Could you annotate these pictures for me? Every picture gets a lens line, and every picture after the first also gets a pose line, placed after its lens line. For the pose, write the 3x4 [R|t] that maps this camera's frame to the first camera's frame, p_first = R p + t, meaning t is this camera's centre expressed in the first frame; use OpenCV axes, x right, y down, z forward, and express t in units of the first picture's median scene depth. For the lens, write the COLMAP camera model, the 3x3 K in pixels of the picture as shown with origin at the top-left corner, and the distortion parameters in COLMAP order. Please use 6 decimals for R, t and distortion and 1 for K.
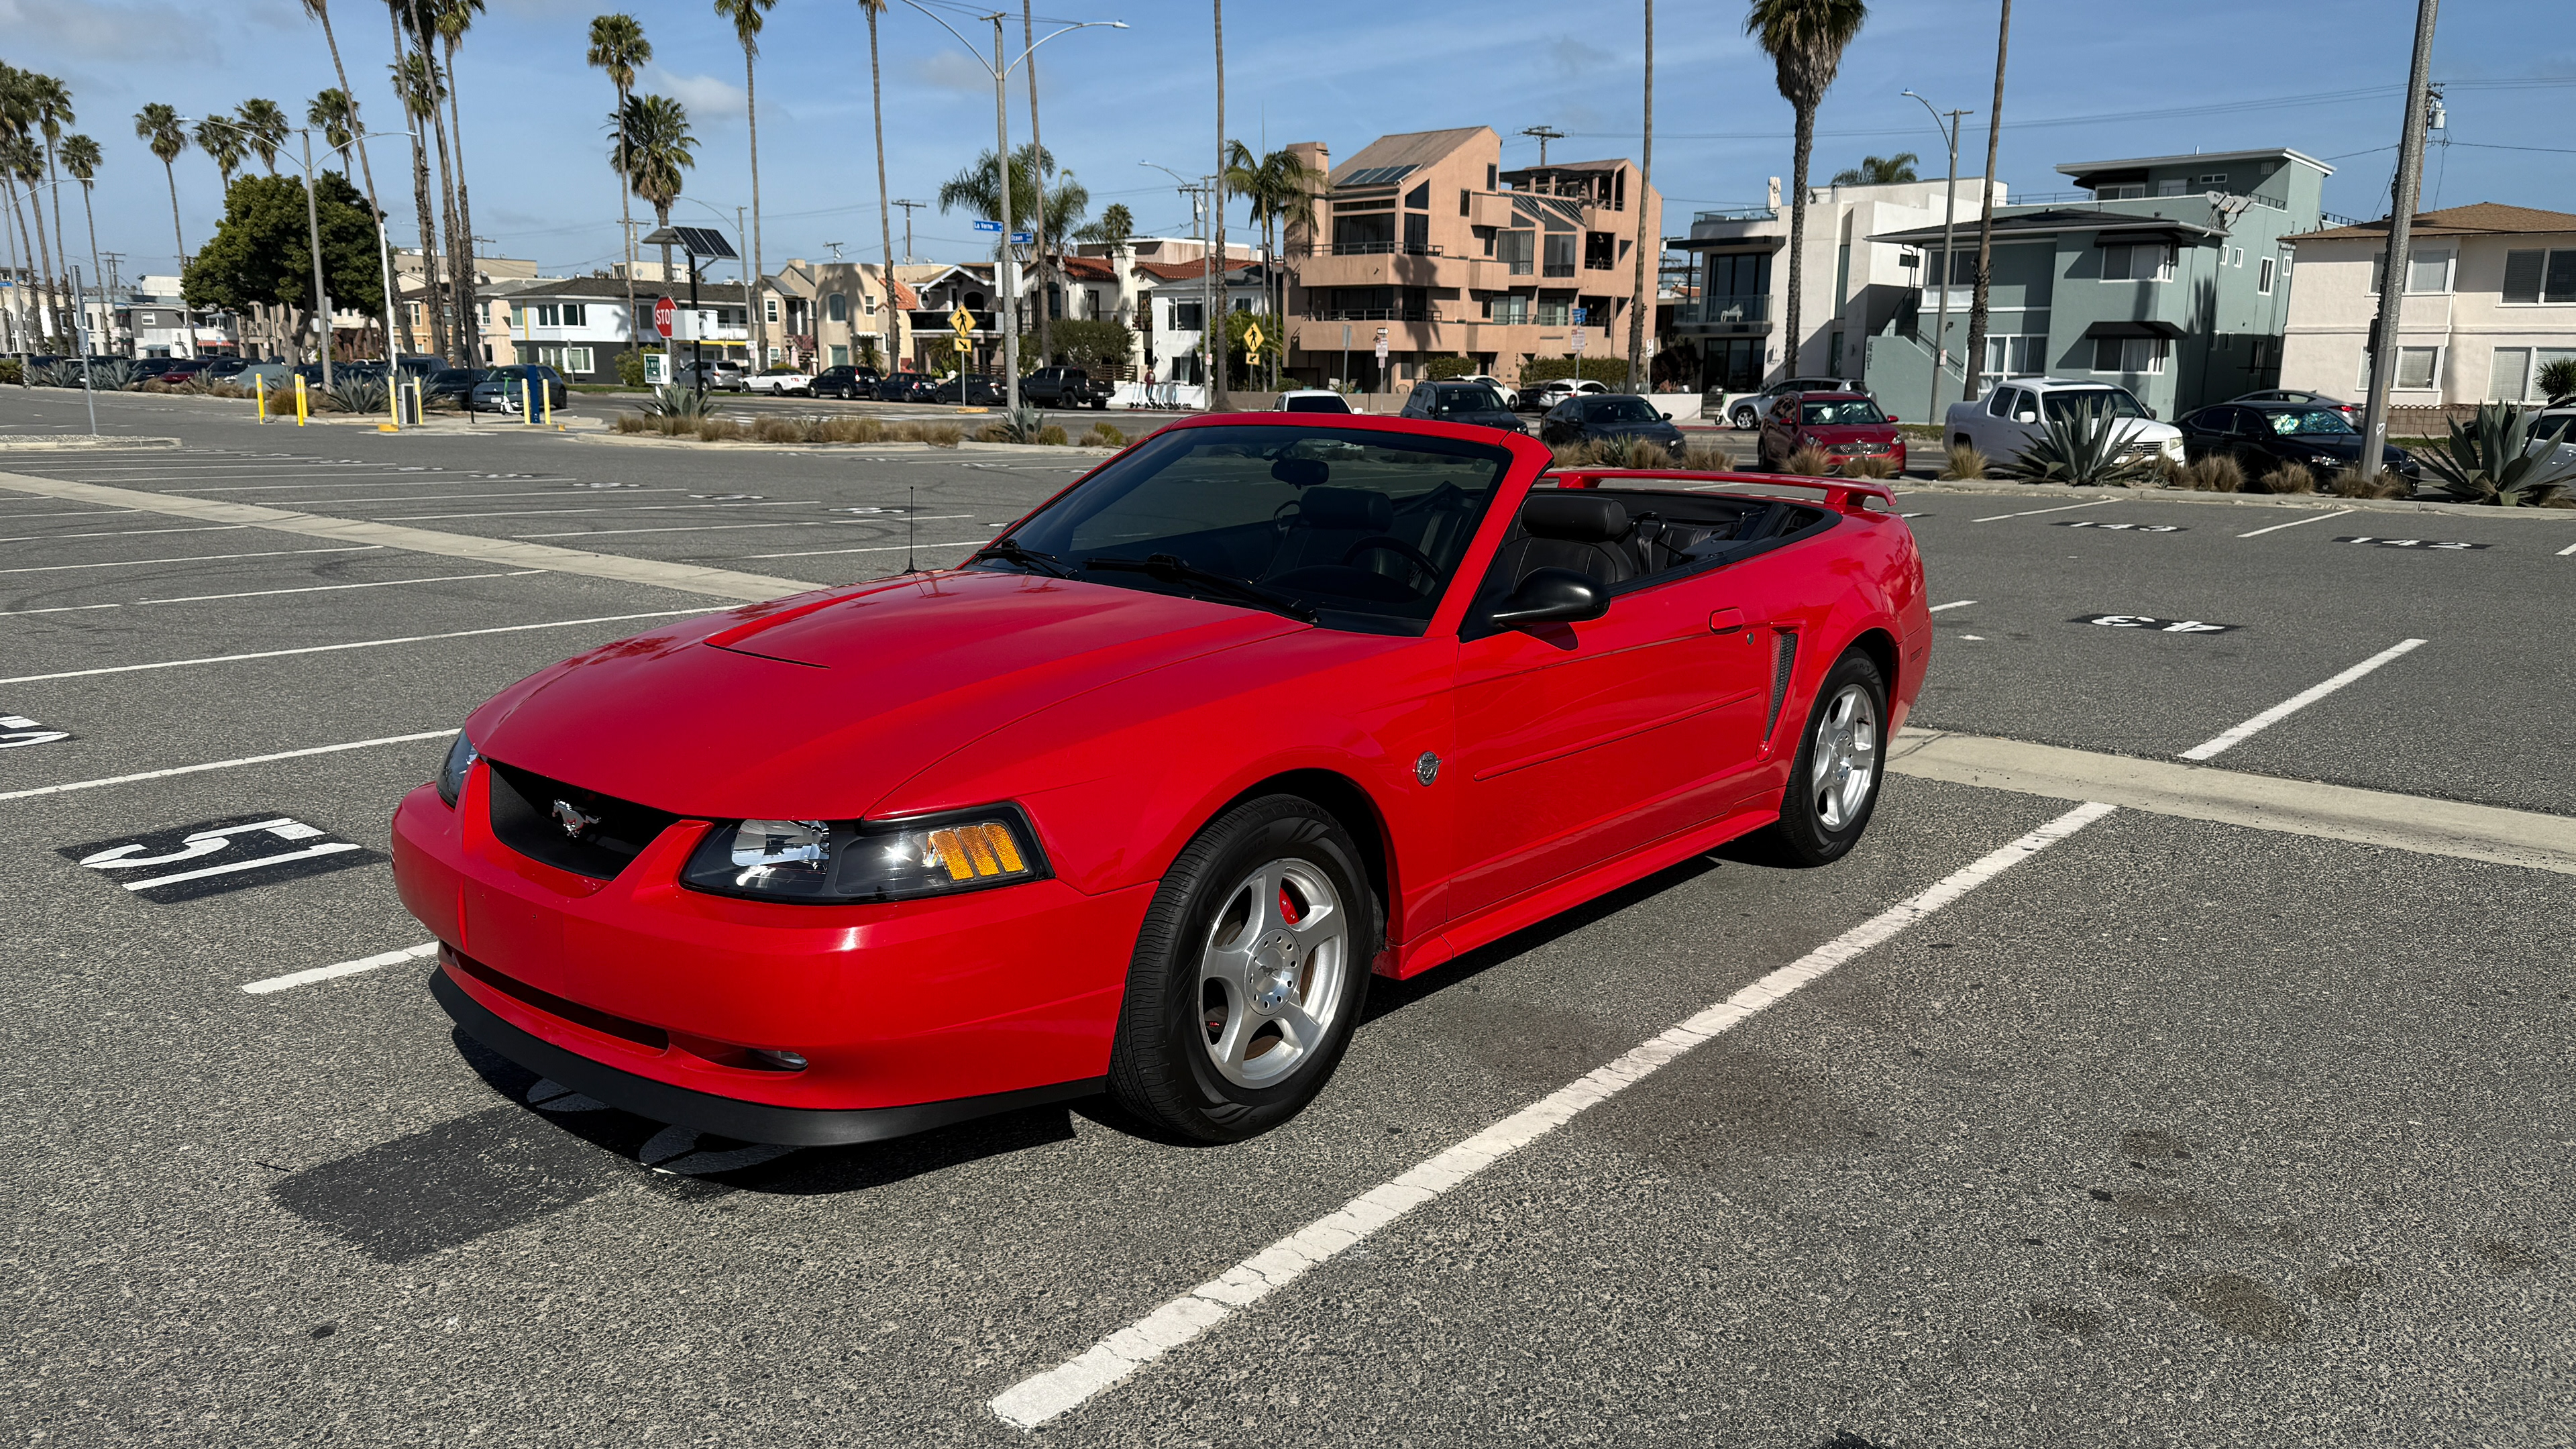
lens RADIAL K [[1781.5, 0, 1288.0], [0, 1781.5, 724.5], [0, 0, 1]] dist [-0.003677, -0.034340]
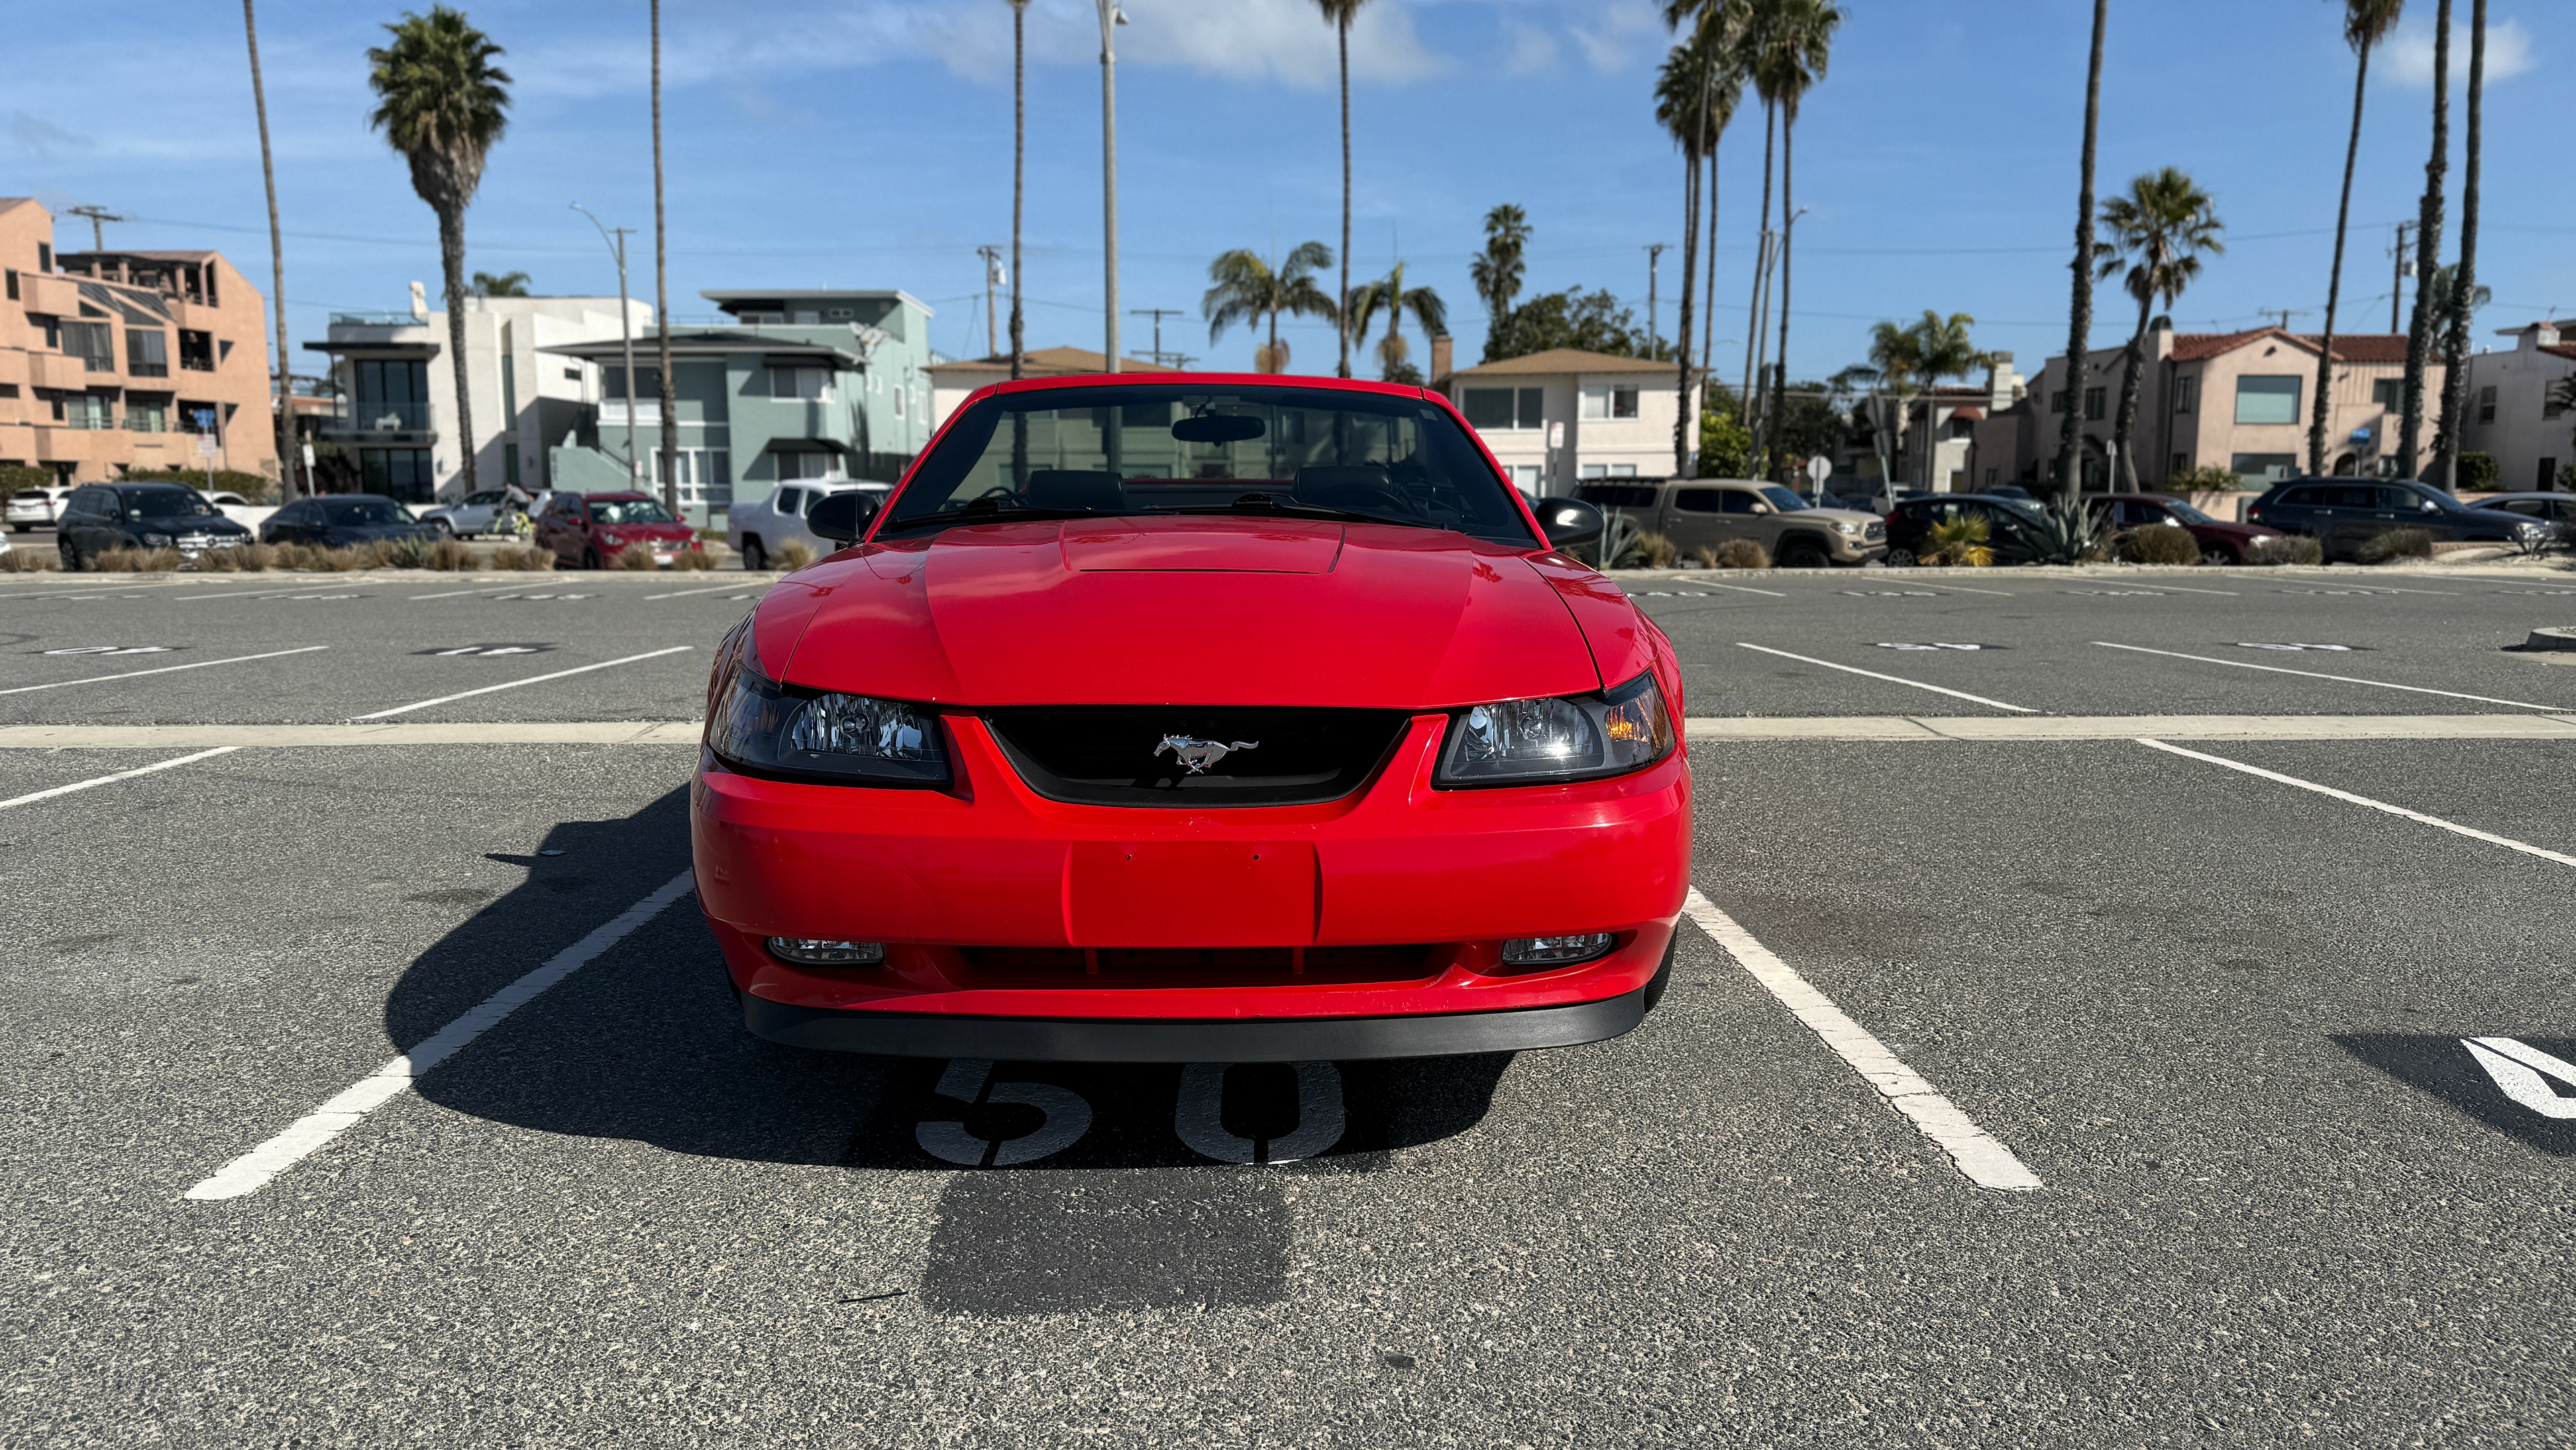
lens RADIAL K [[1773.8, 0, 1287.1], [0, 1773.8, 719.9], [0, 0, 1]] dist [-0.007106, -0.004391]
pose [[0.755165, -0.079459, 0.650702, -0.060318], [0.121817, 0.992347, -0.020195, 0.004110], [-0.644117, 0.094517, 0.759065, 0.023453]]
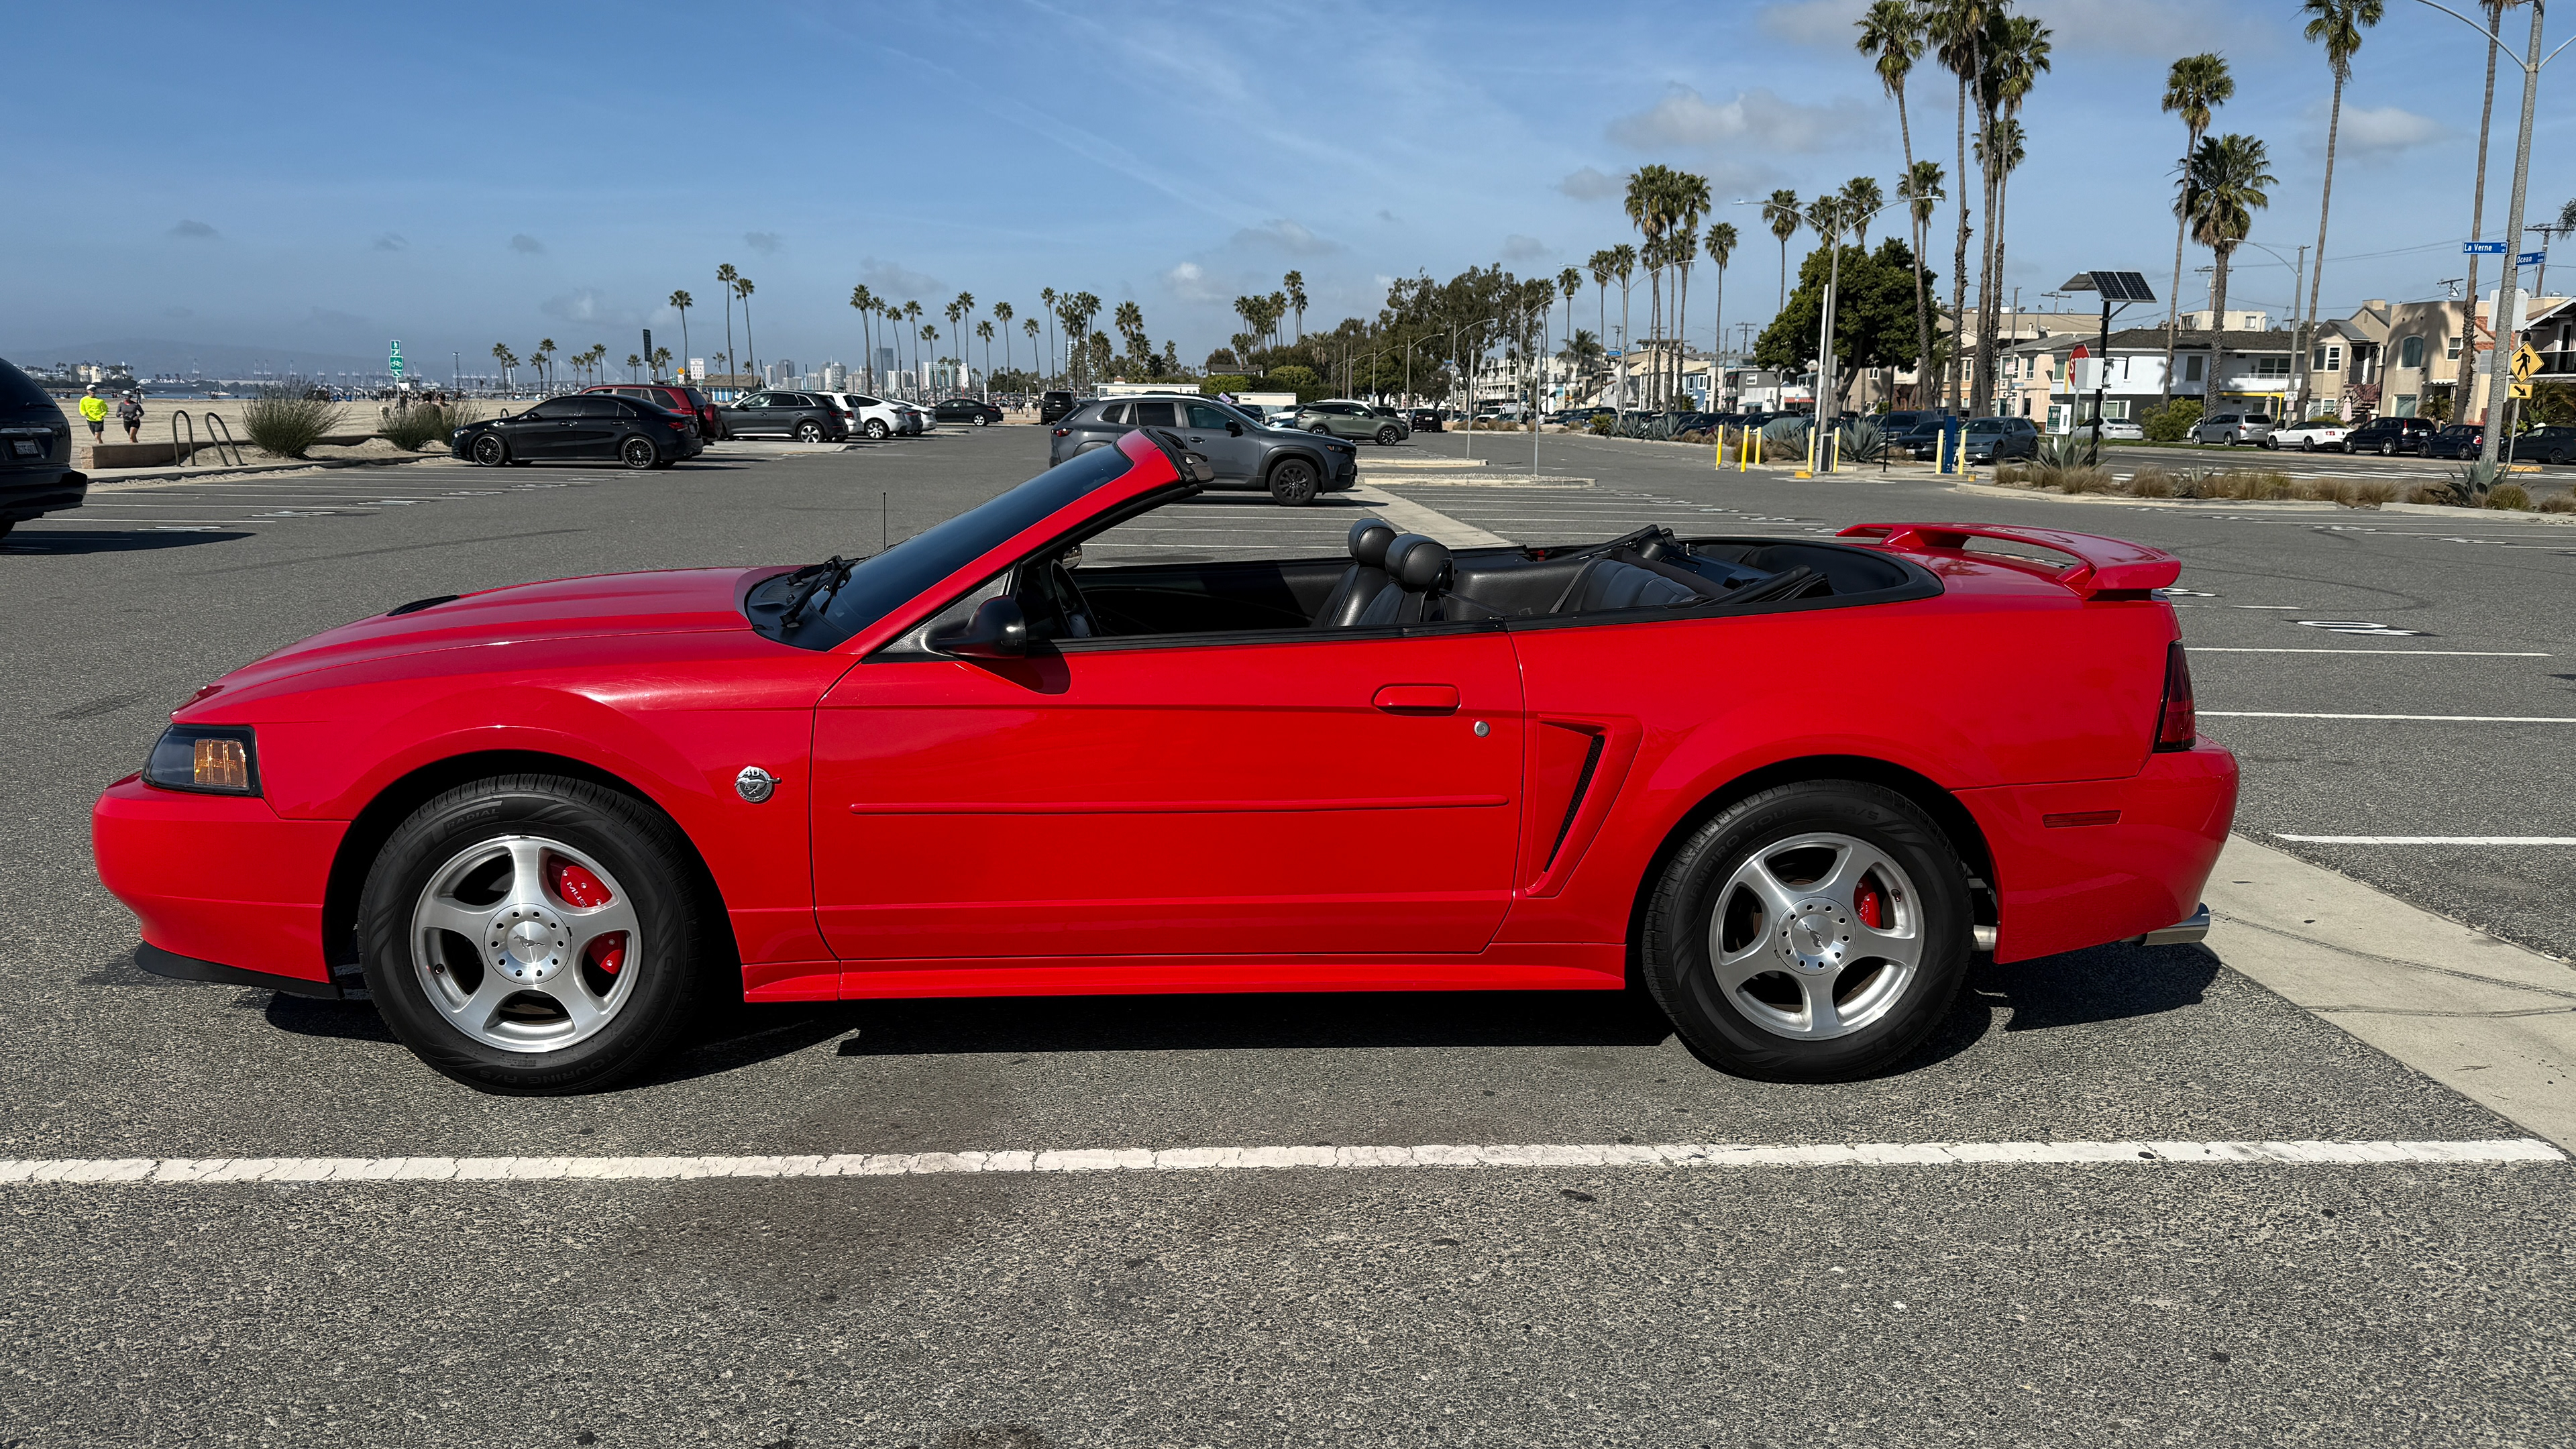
lens RADIAL K [[1743.2, 0, 1288.0], [0, 1743.2, 724.5], [0, 0, 1]] dist [0.071120, -0.096547]
pose [[0.680988, 0.122528, -0.721971, 0.073395], [-0.142858, 0.989189, 0.033129, -0.006129], [0.718224, 0.080579, 0.691130, 0.042060]]
